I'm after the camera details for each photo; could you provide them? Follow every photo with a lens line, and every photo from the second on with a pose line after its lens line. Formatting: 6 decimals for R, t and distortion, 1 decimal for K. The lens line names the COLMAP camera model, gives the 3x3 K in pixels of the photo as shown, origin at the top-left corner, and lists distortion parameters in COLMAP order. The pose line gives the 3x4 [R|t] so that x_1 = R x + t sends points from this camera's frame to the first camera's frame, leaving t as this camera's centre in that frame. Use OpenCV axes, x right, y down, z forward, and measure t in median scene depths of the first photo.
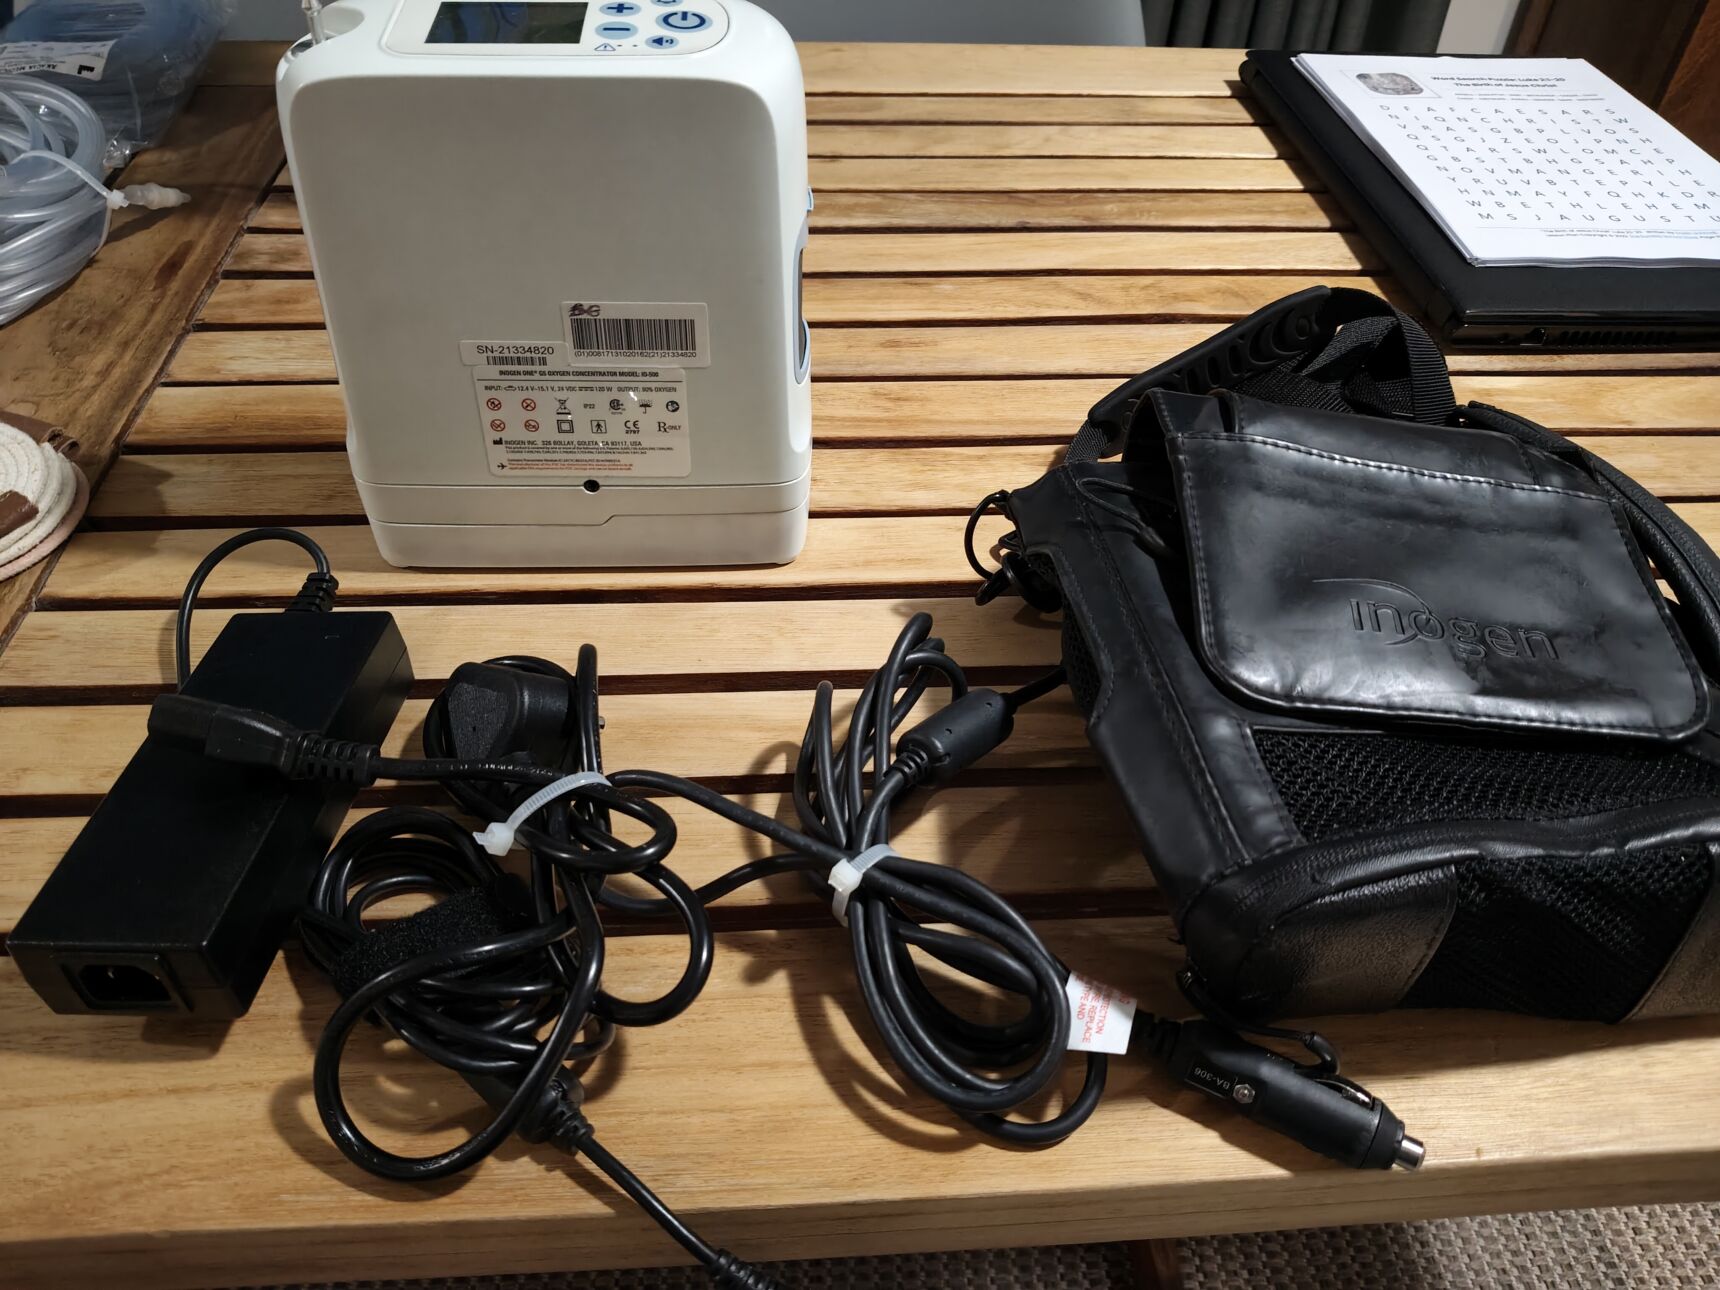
lens RADIAL K [[1357.7, 0, 857.5], [0, 1357.7, 637.1], [0, 0, 1]] dist [0.045647, -0.114010]
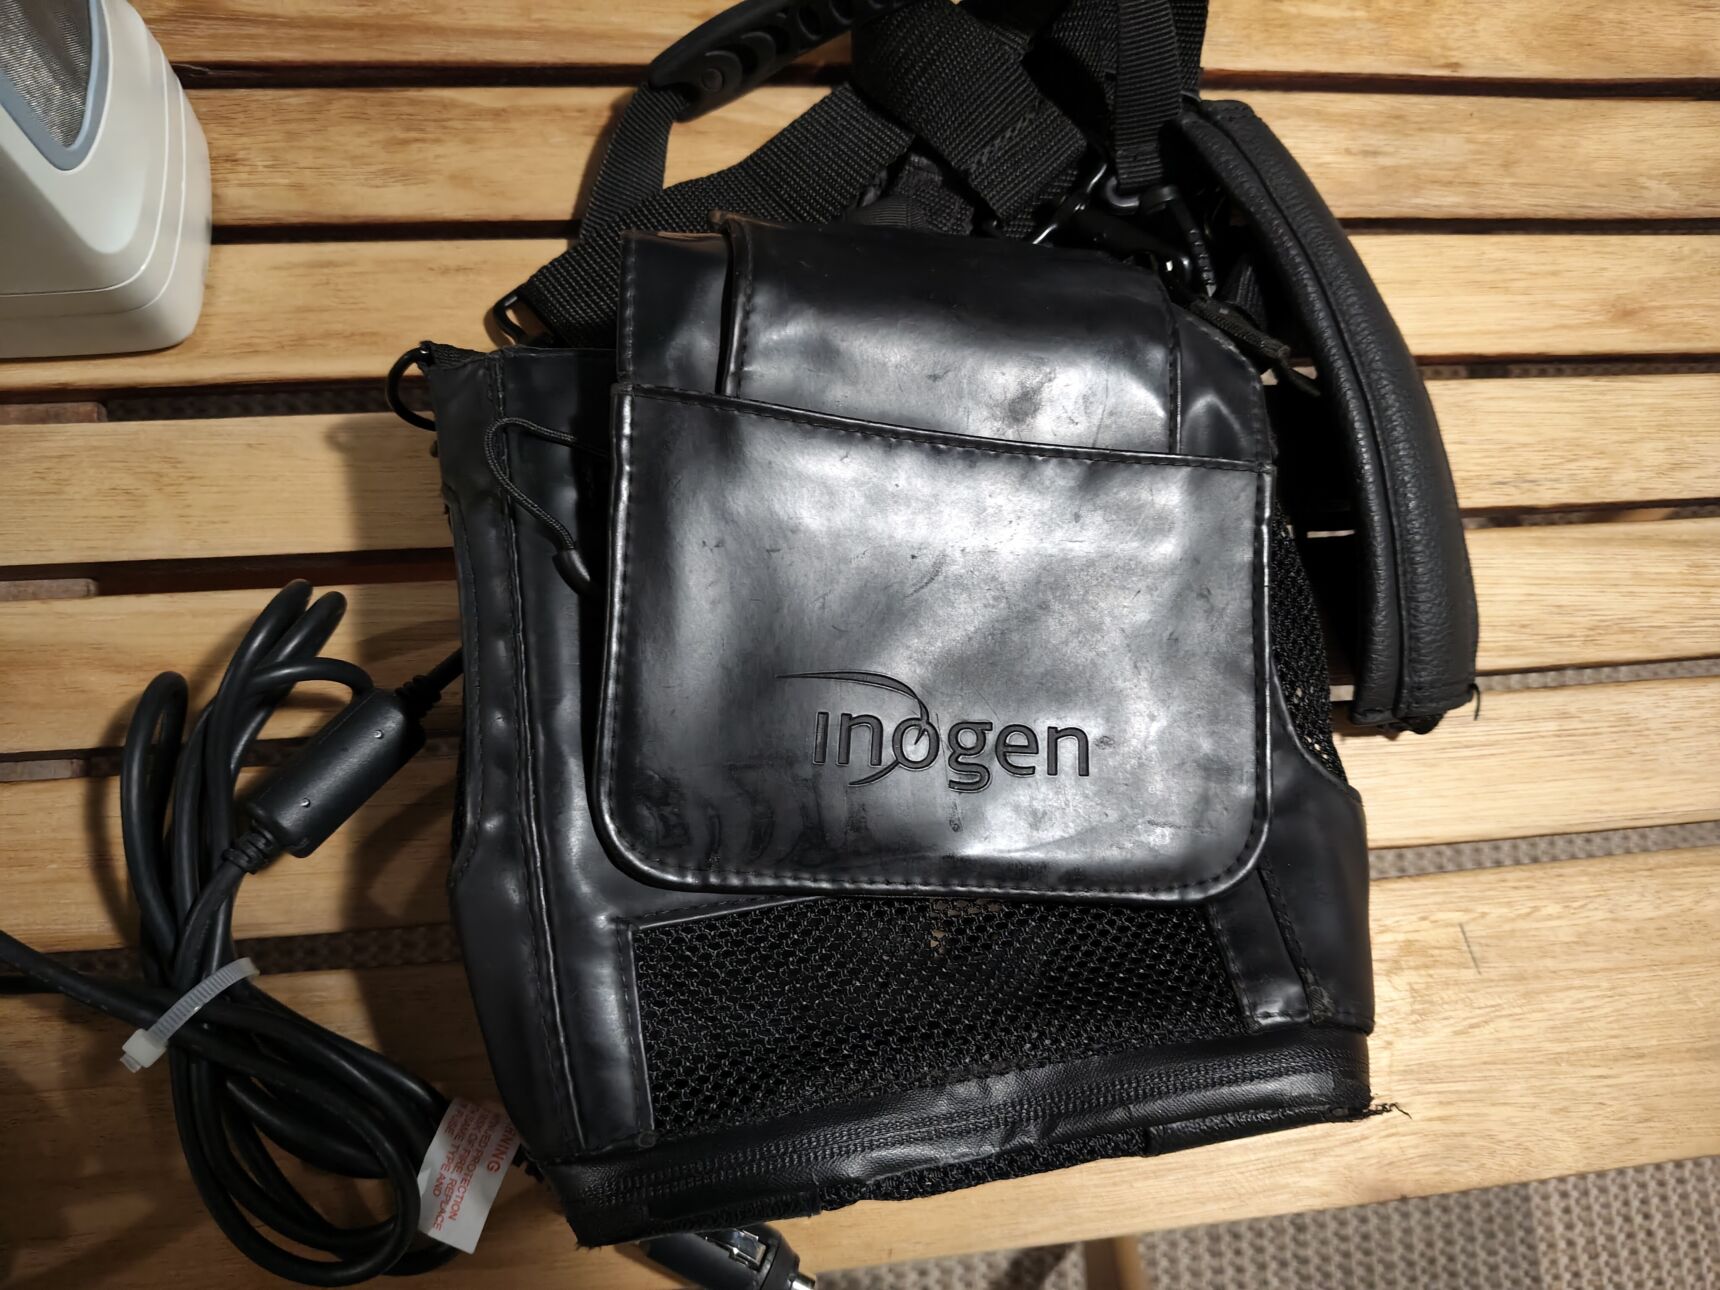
lens RADIAL K [[1357.7, 0, 857.5], [0, 1357.7, 637.1], [0, 0, 1]] dist [0.045647, -0.114010]
pose [[0.996047, 0.013194, 0.087839, 0.267127], [-0.061409, 0.816786, 0.573663, -0.400729], [-0.064177, -0.576789, 0.814368, 0.366380]]
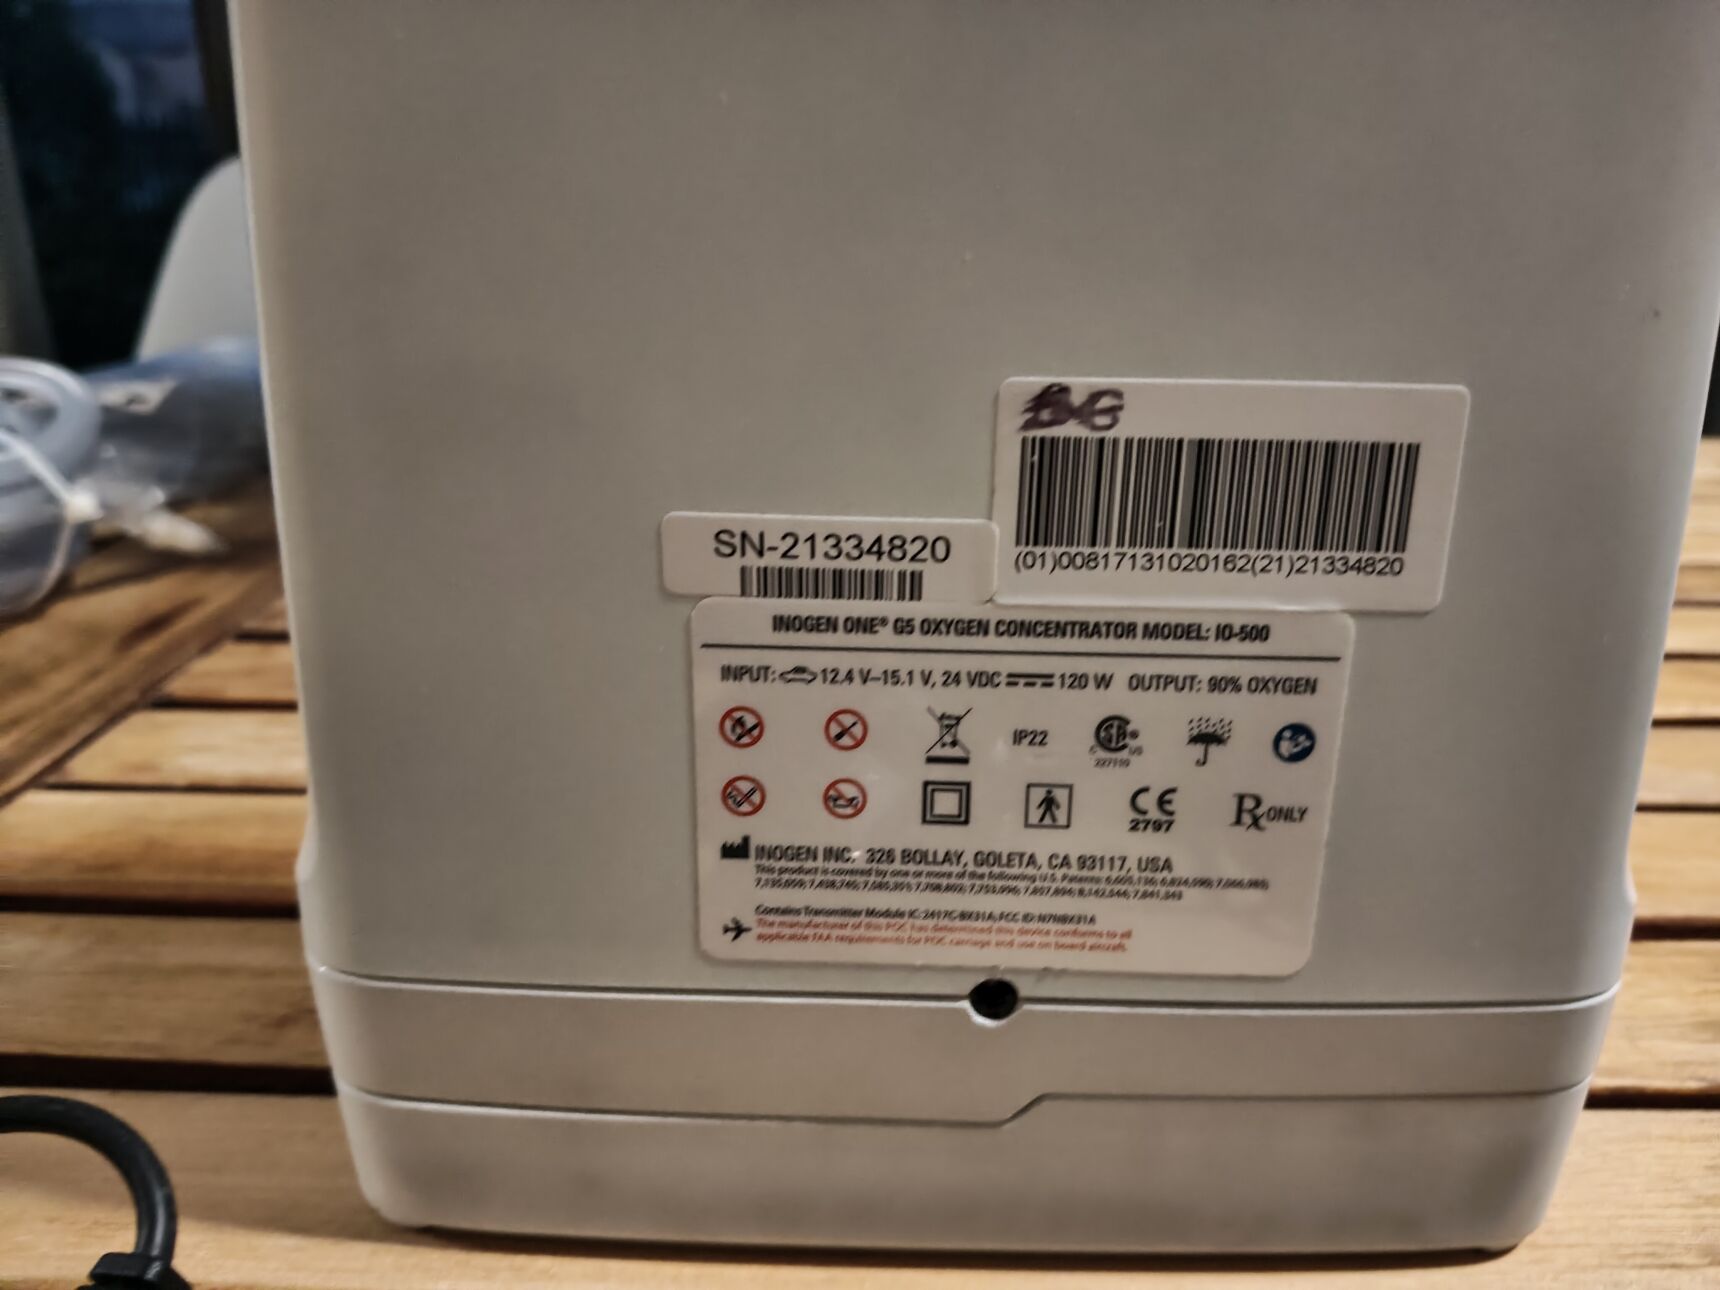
lens RADIAL K [[1357.7, 0, 857.5], [0, 1357.7, 637.1], [0, 0, 1]] dist [0.045647, -0.114010]
pose [[0.996484, 0.008279, -0.083371, -0.209688], [-0.040580, 0.918286, -0.393832, -0.062626], [0.073298, 0.395831, 0.915394, 0.687252]]
